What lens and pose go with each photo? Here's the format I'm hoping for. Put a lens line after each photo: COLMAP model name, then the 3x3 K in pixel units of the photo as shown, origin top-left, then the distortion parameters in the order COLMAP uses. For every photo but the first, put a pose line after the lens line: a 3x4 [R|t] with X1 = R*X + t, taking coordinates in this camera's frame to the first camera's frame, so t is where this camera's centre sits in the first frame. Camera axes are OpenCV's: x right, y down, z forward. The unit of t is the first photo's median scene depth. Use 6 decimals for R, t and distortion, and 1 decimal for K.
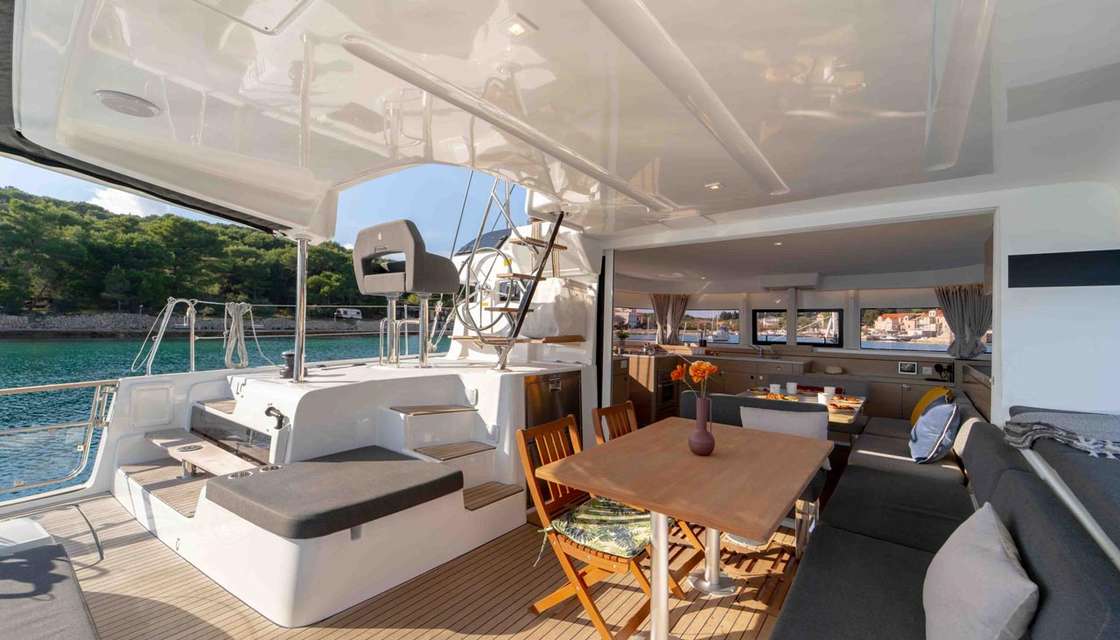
lens RADIAL K [[442.5, 0, 560.0], [0, 442.5, 320.0], [0, 0, 1]] dist [-0.001894, -0.000250]
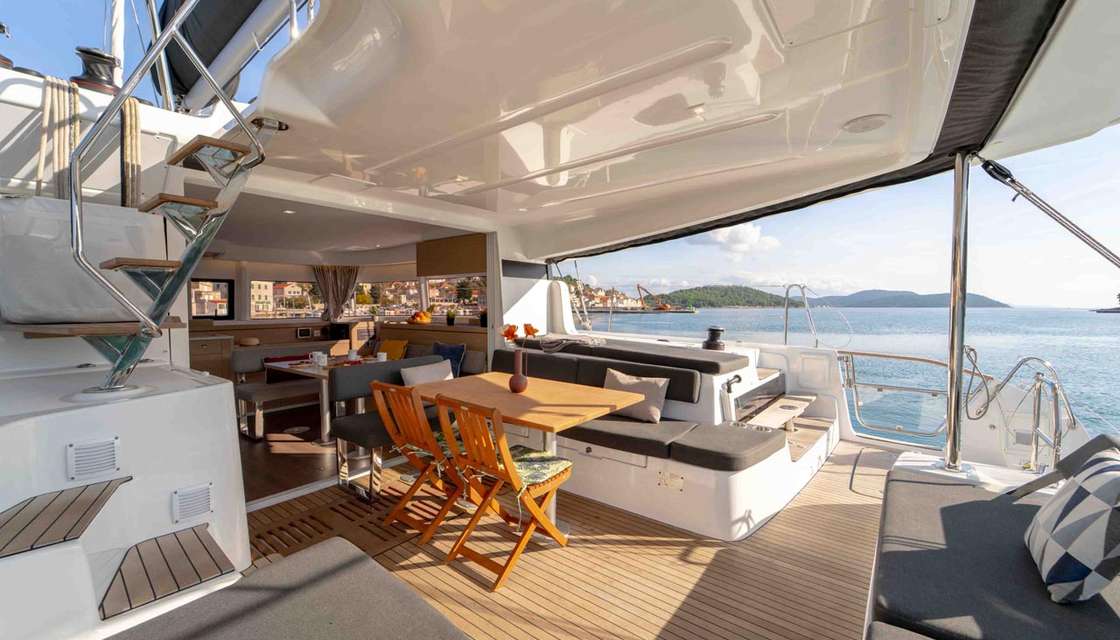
lens RADIAL K [[442.5, 0, 560.0], [0, 442.5, 320.0], [0, 0, 1]] dist [-0.001894, -0.000250]
pose [[0.009088, -0.047919, 0.998810, -0.955774], [-0.017728, 0.998686, 0.048074, 0.019751], [-0.999802, -0.018144, 0.008227, 0.823734]]
